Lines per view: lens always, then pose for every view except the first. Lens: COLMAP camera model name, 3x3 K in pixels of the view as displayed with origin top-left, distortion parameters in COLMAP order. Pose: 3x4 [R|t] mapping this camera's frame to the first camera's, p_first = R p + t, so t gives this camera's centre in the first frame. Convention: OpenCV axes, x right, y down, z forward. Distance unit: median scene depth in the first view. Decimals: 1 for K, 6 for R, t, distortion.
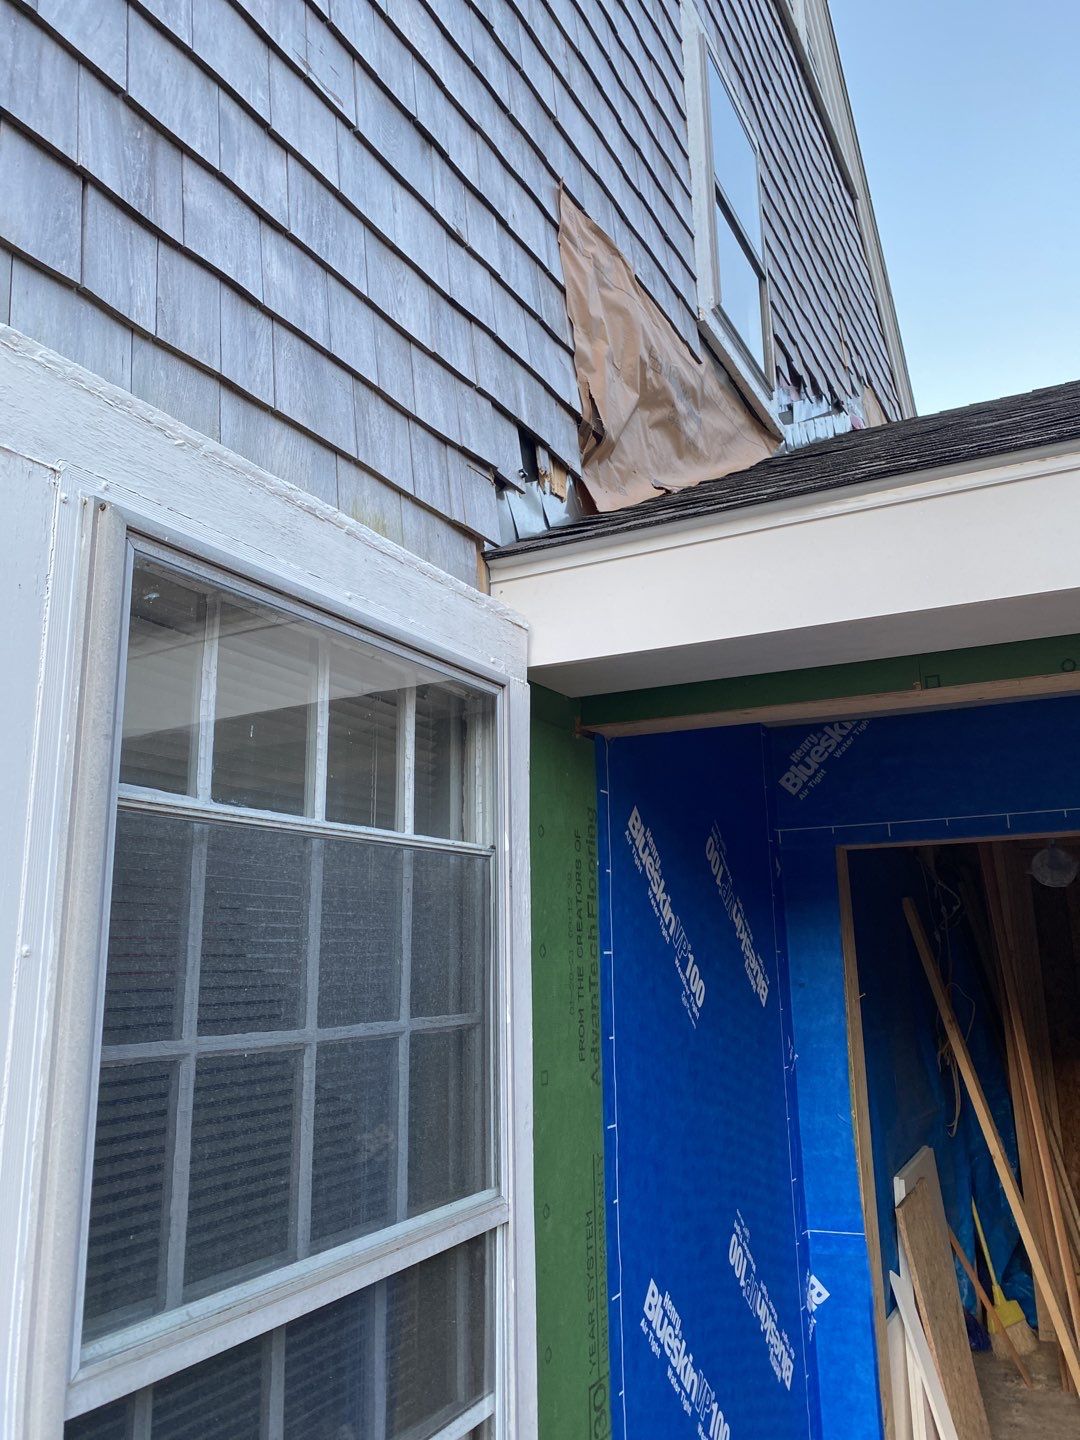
lens RADIAL K [[1162.4, 0, 543.8], [0, 1162.4, 692.7], [0, 0, 1]] dist [0.009407, 0.001530]
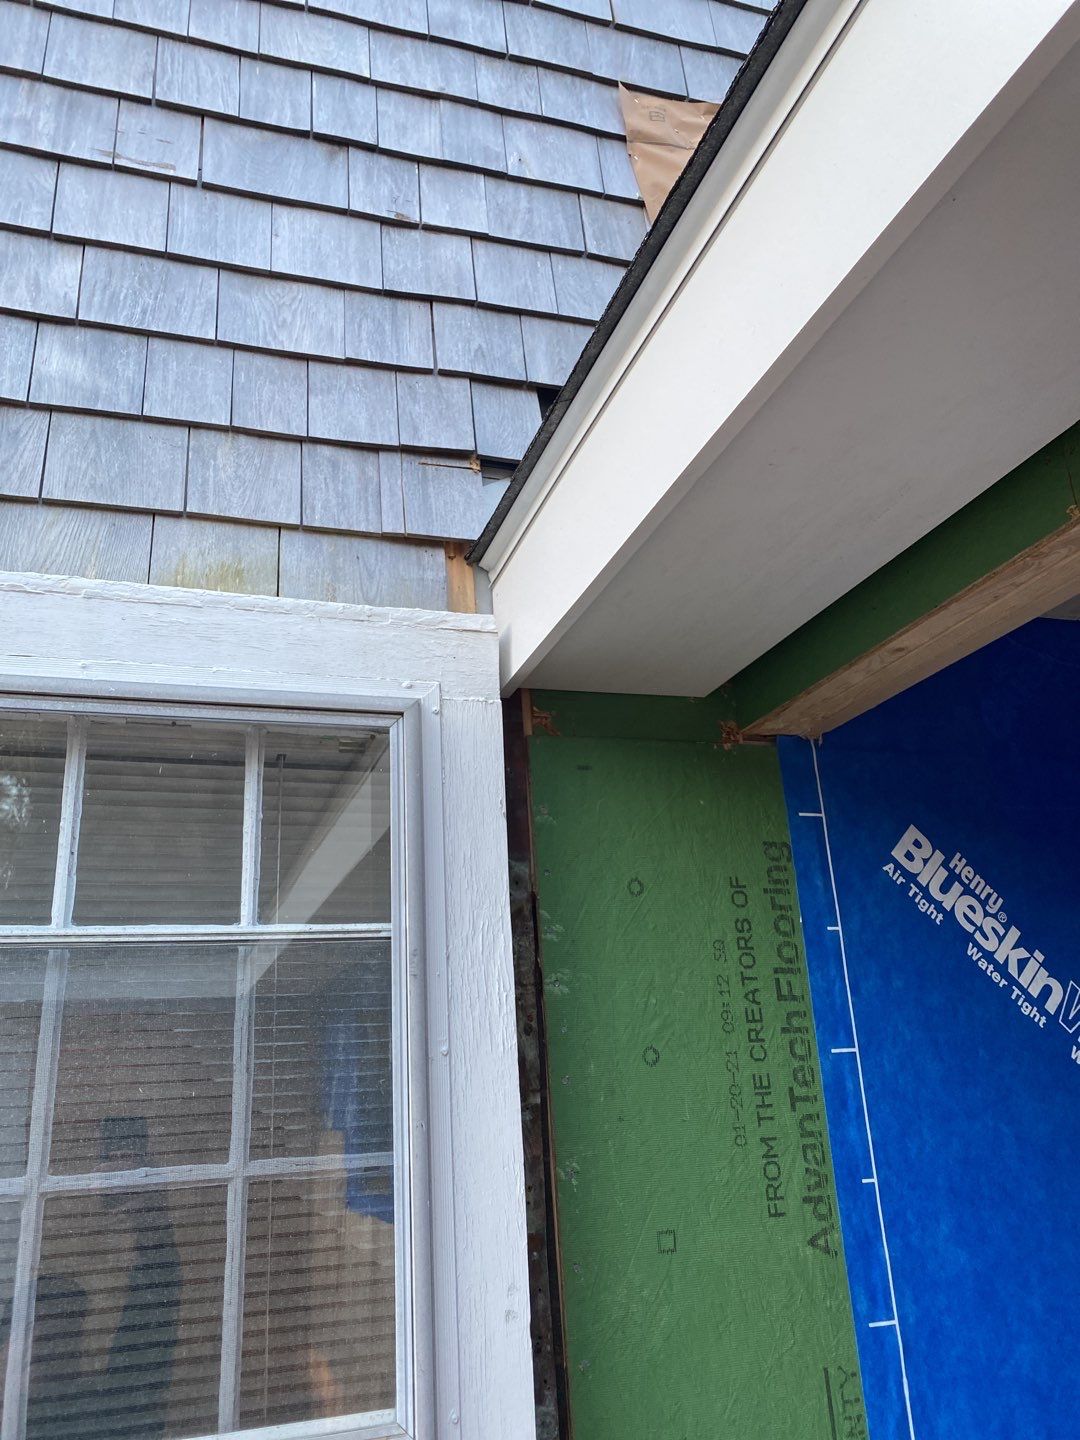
lens RADIAL K [[1067.3, 0, 540.0], [0, 1067.3, 720.0], [0, 0, 1]] dist [-0.002096, -0.006573]
pose [[0.681857, -0.240226, -0.690915, 0.492077], [0.193735, 0.970113, -0.146106, 0.113705], [0.705364, -0.034231, 0.708018, 0.535772]]
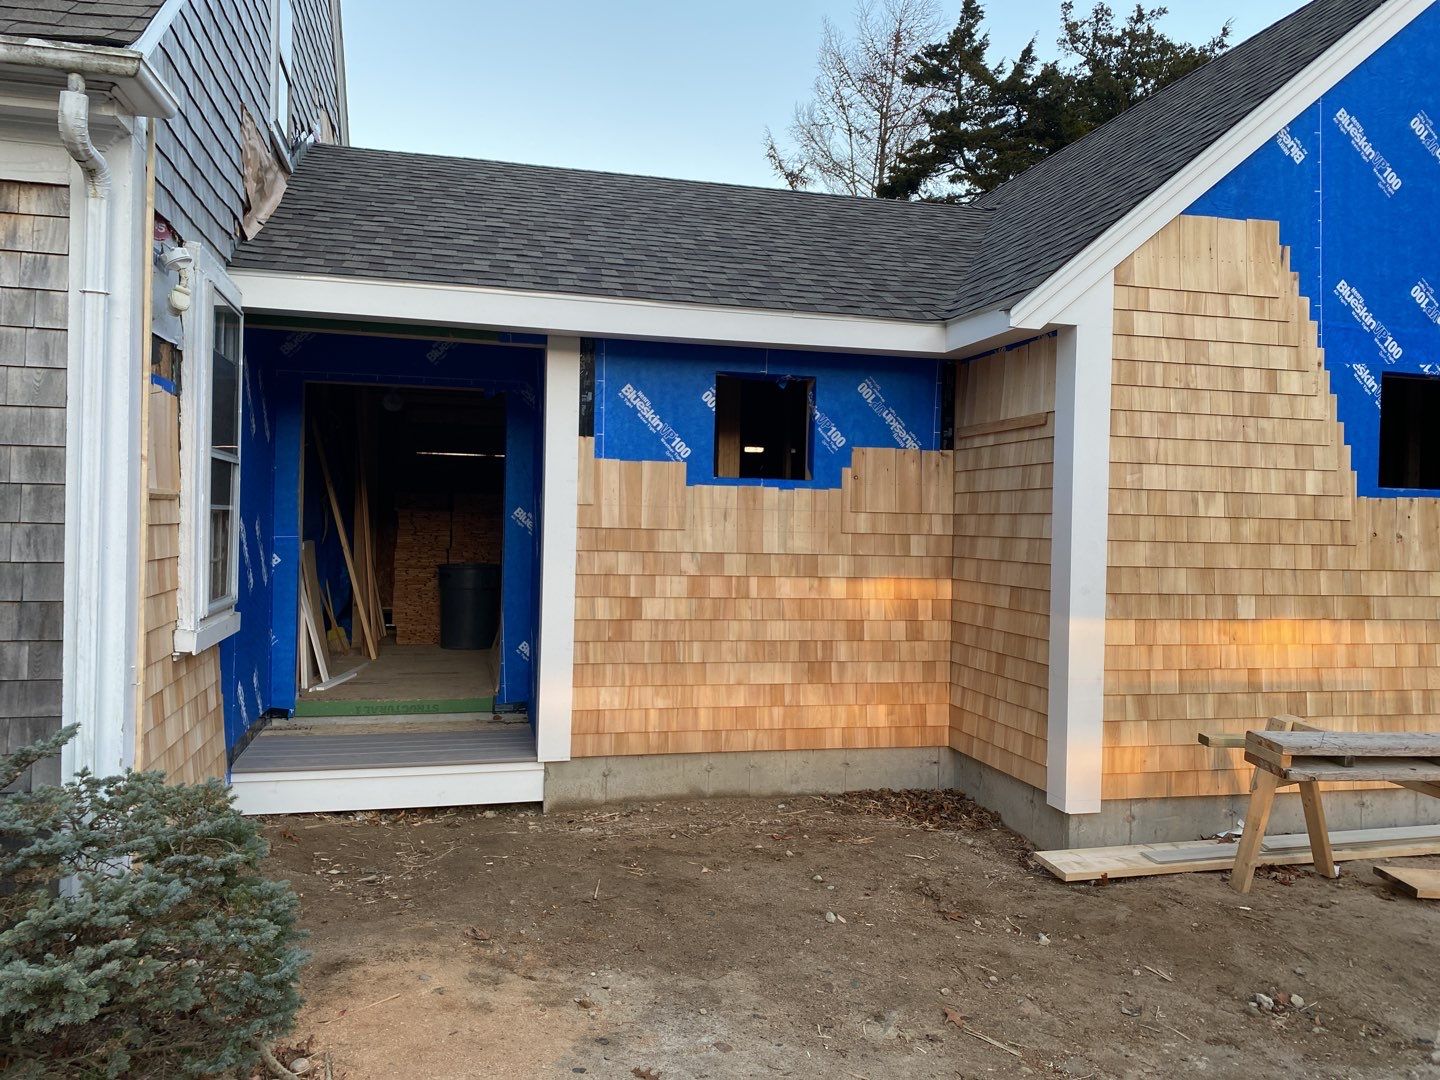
lens RADIAL K [[1067.3, 0, 722.2], [0, 1067.3, 528.2], [0, 0, 1]] dist [-0.002096, -0.006573]
pose [[0.756217, 0.037200, 0.653263, -0.908921], [-0.187448, 0.968854, 0.161819, -0.149705], [-0.626896, -0.244823, 0.739637, -2.138978]]
